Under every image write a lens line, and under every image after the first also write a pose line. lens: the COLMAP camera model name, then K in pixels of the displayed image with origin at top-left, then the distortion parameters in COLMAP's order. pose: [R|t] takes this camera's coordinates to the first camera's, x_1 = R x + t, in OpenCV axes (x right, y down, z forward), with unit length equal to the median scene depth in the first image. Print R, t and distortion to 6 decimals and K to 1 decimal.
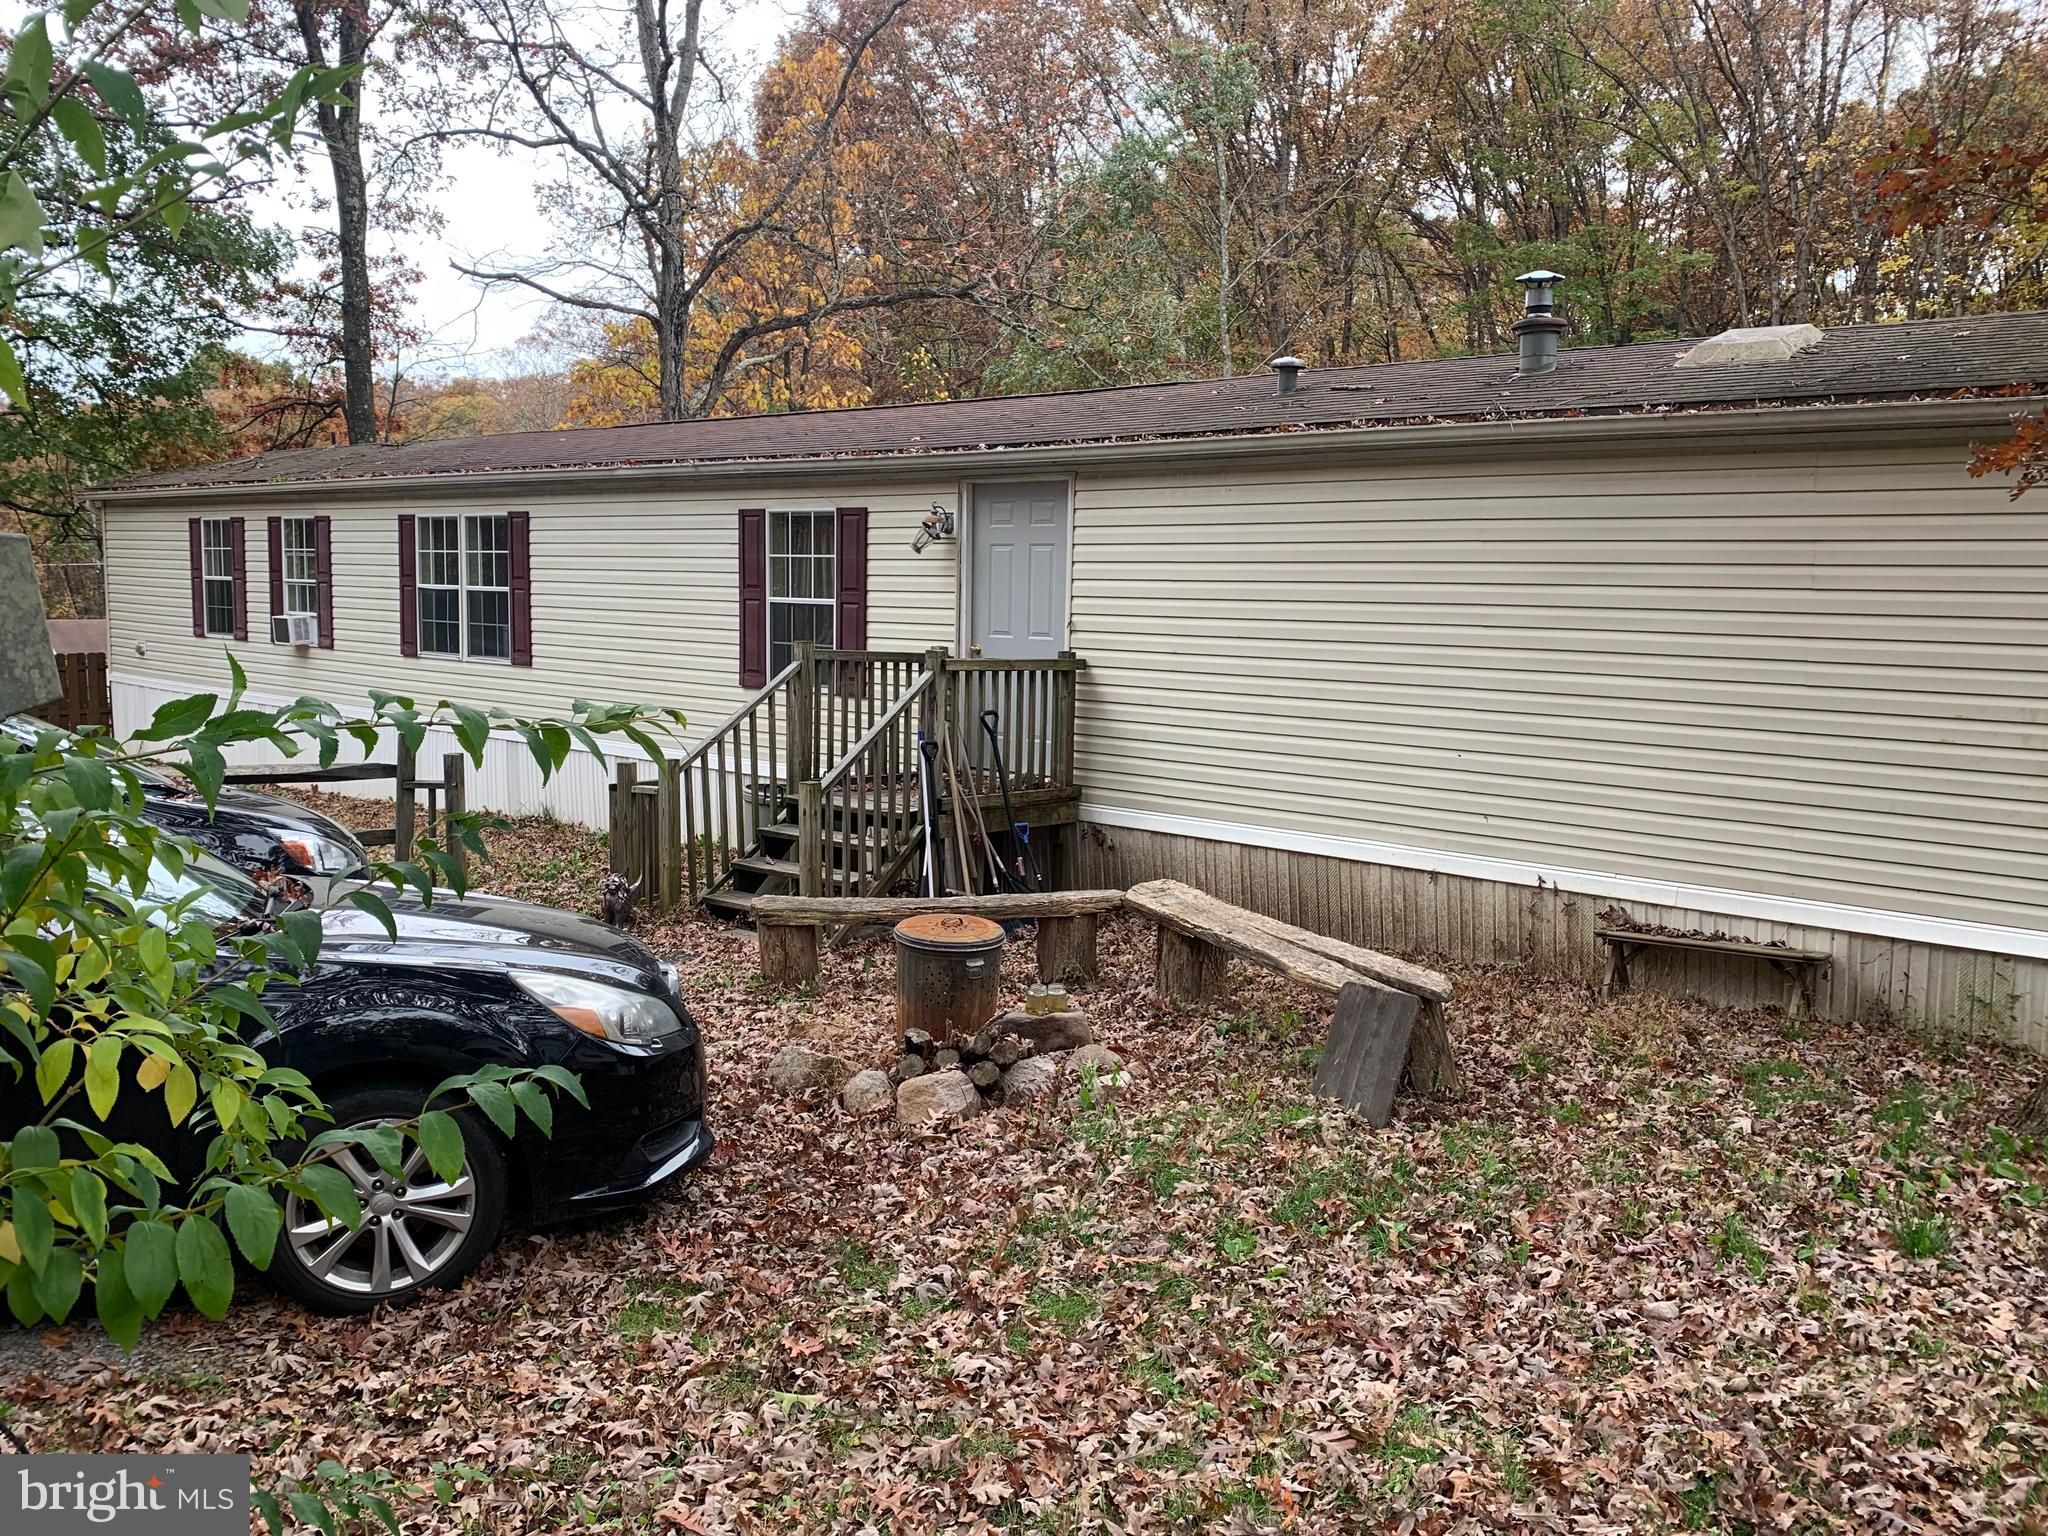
lens RADIAL K [[1561.9, 0, 1019.9], [0, 1561.9, 755.9], [0, 0, 1]] dist [0.054806, -0.099937]
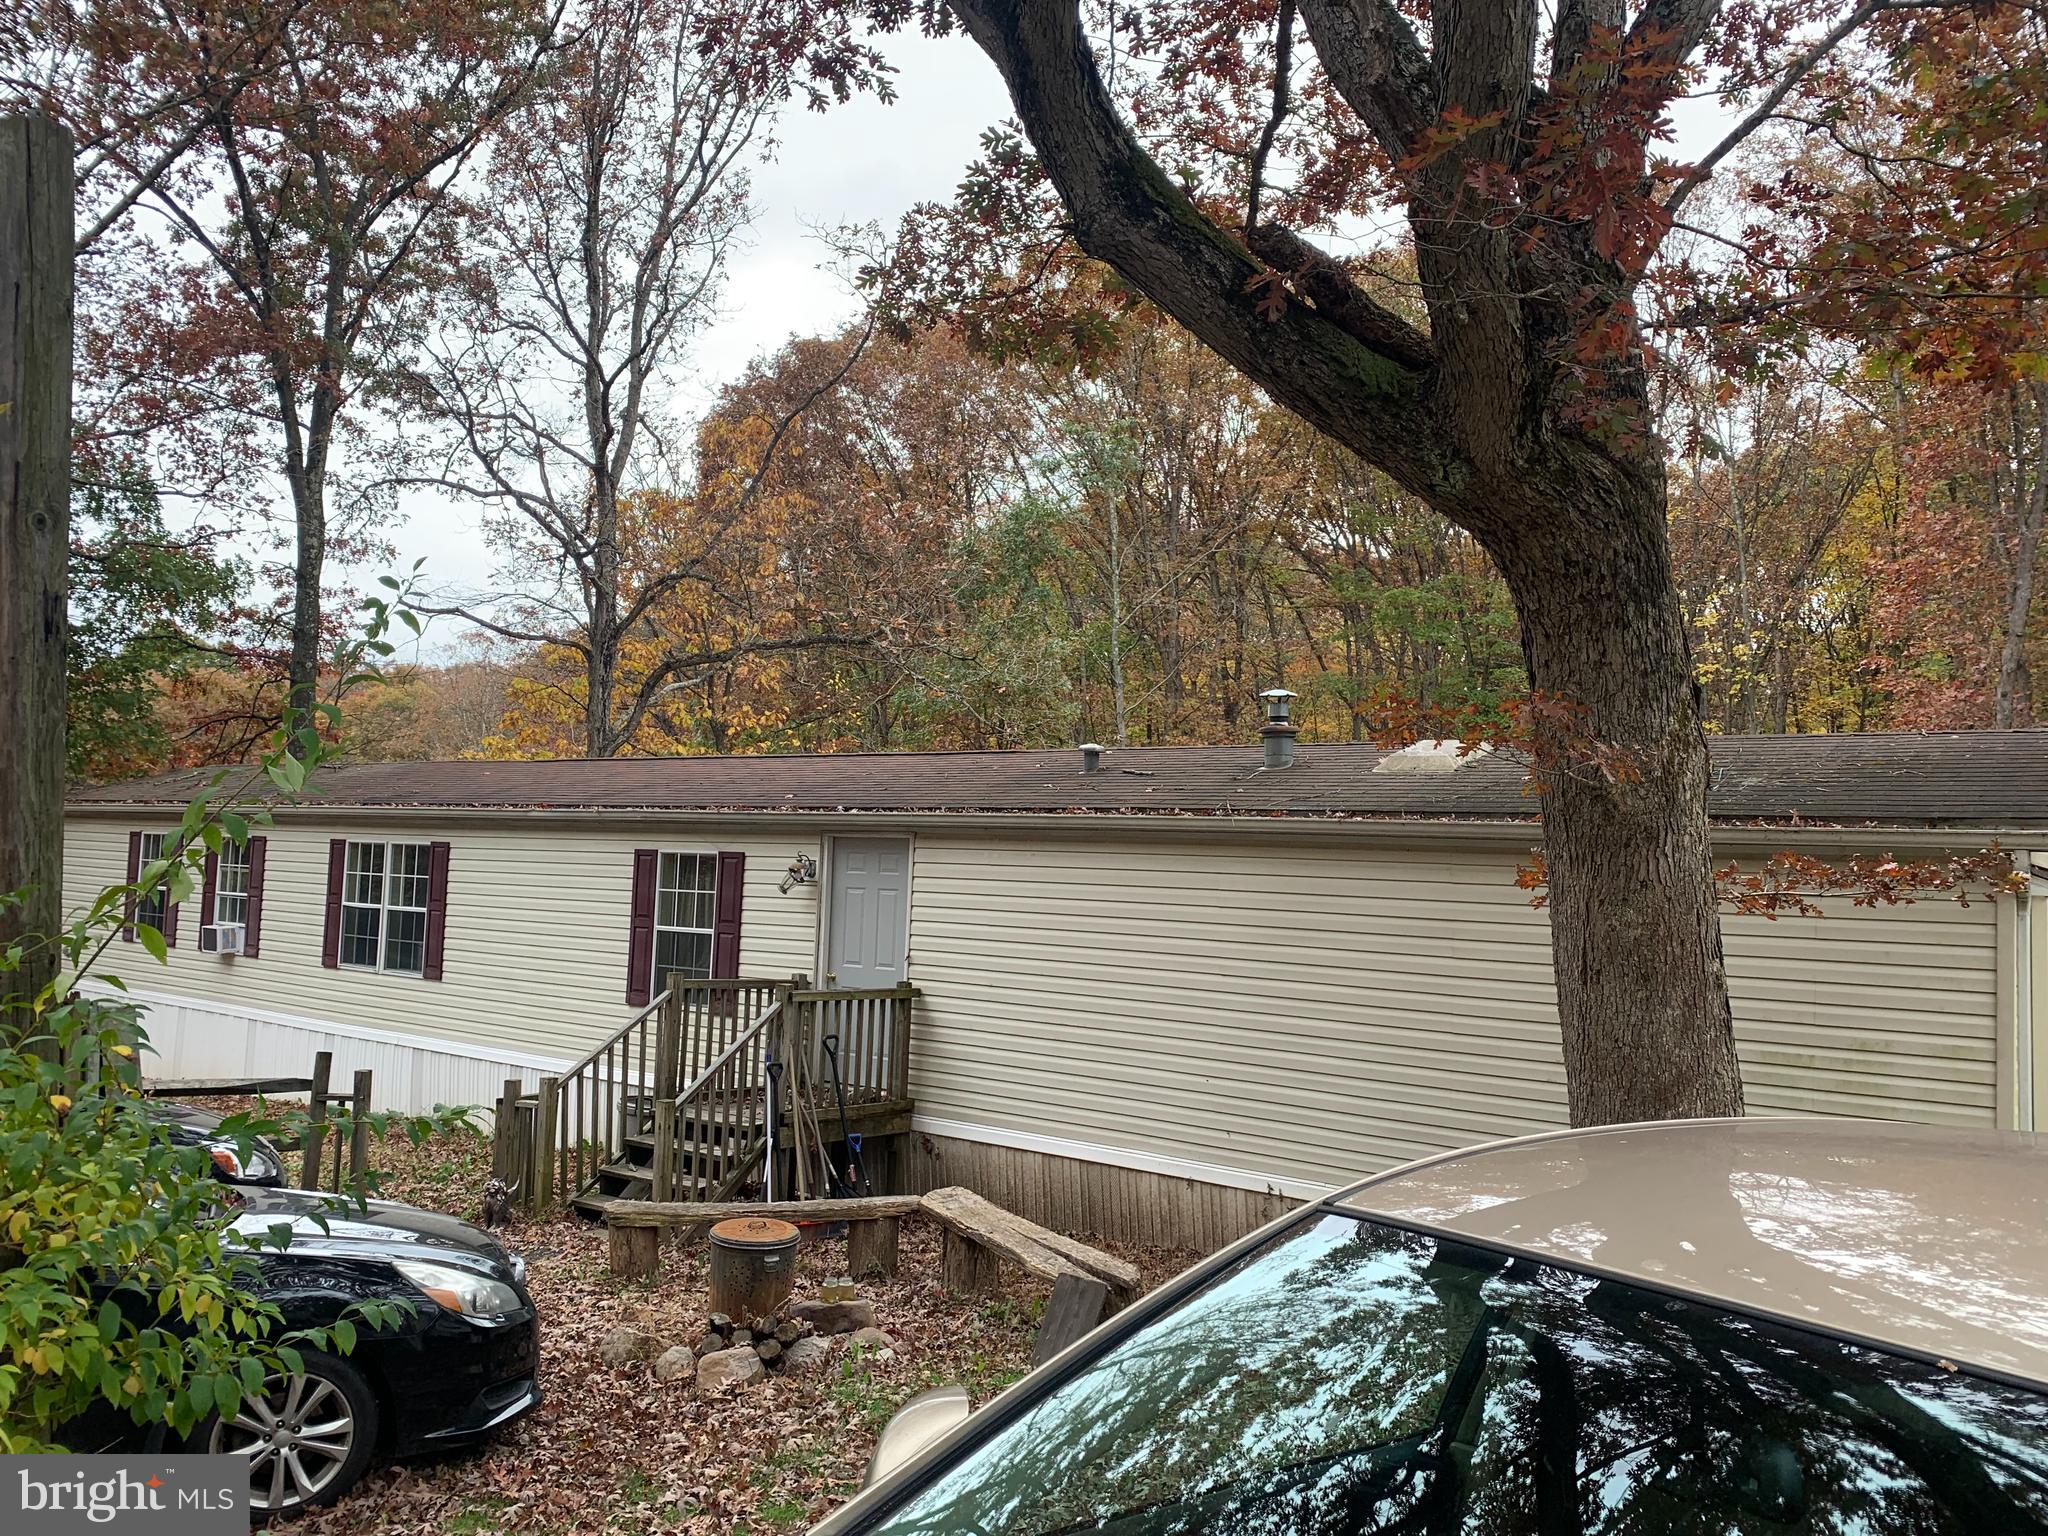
lens RADIAL K [[1554.1, 0, 1026.4], [0, 1554.1, 769.1], [0, 0, 1]] dist [0.034609, -0.036759]
pose [[0.998631, 0.019638, 0.048482, 0.061516], [-0.010822, 0.984366, -0.175801, -0.020562], [-0.051177, 0.175036, 0.983231, -0.179489]]
